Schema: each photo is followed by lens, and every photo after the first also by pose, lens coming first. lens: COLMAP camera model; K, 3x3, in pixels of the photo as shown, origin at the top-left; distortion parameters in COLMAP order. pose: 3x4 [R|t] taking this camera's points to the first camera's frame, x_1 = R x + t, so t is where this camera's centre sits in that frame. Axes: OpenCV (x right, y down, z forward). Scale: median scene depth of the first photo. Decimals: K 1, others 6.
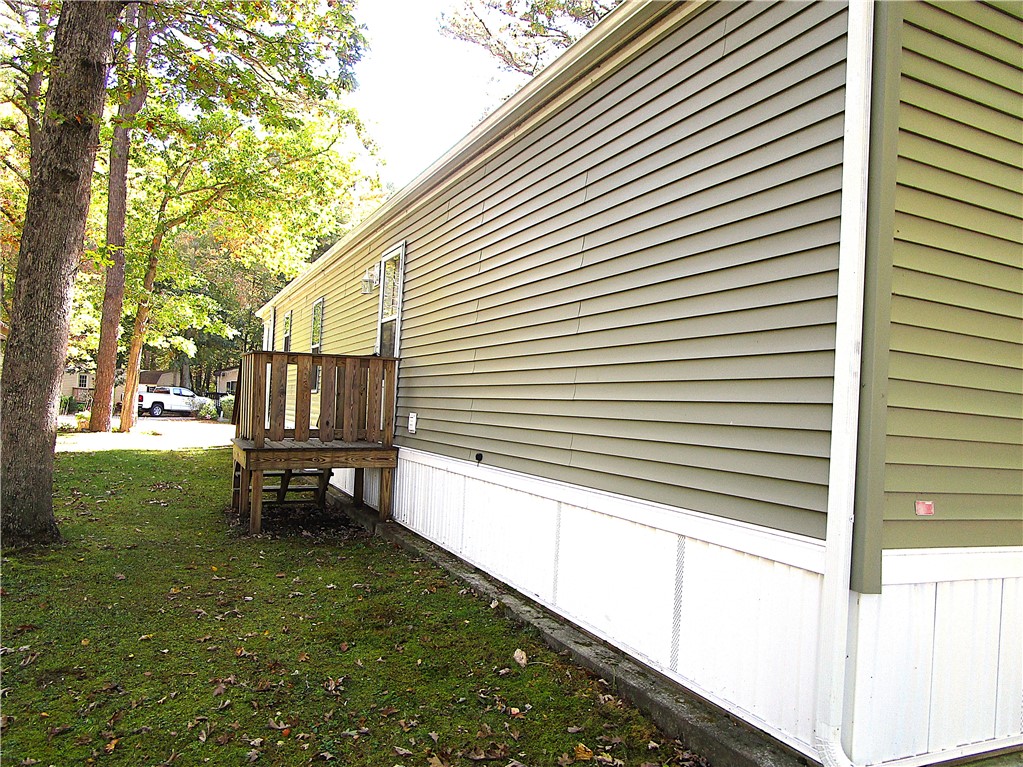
lens RADIAL K [[718.5, 0, 492.0], [0, 718.5, 385.8], [0, 0, 1]] dist [-0.020338, 0.012416]
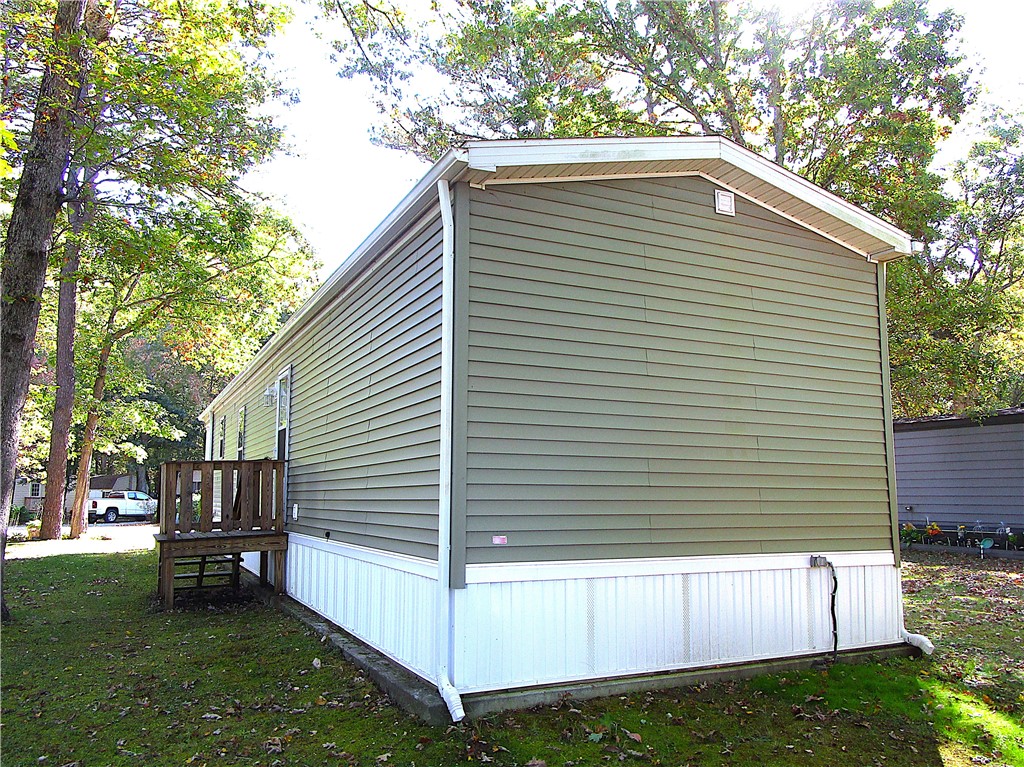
lens RADIAL K [[764.6, 0, 504.3], [0, 764.6, 387.8], [0, 0, 1]] dist [-0.038740, 0.014411]
pose [[0.997687, -0.056741, 0.037418, 0.117046], [0.060335, 0.992829, -0.103200, -0.002083], [-0.031294, 0.105219, 0.993957, -0.190206]]
